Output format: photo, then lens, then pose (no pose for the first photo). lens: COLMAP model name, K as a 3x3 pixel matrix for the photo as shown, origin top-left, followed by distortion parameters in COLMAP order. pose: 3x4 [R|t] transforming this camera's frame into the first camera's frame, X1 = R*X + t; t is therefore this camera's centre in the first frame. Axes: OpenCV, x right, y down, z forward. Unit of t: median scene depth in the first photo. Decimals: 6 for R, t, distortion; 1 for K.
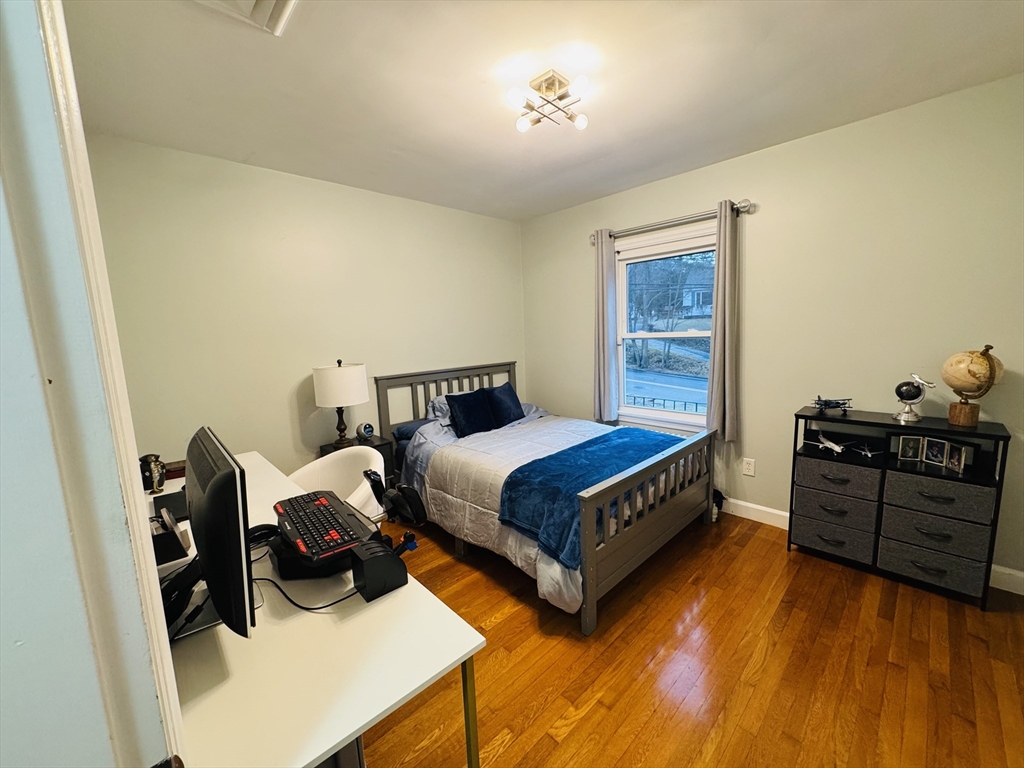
lens RADIAL K [[407.2, 0, 512.8], [0, 407.2, 383.3], [0, 0, 1]] dist [-0.001422, 0.000427]
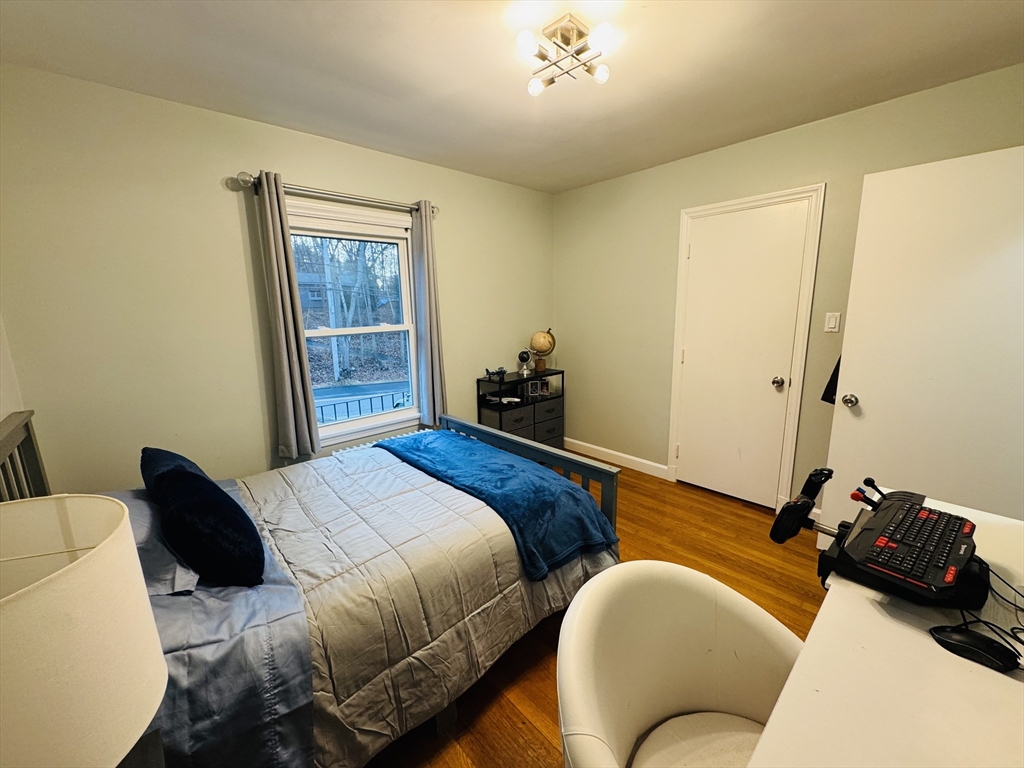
lens RADIAL K [[407.2, 0, 511.6], [0, 407.2, 382.2], [0, 0, 1]] dist [-0.001422, 0.000427]
pose [[0.031693, -0.147032, 0.988624, -0.666546], [0.156460, 0.977656, 0.140385, -0.114053], [-0.987176, 0.150231, 0.053989, 0.898611]]
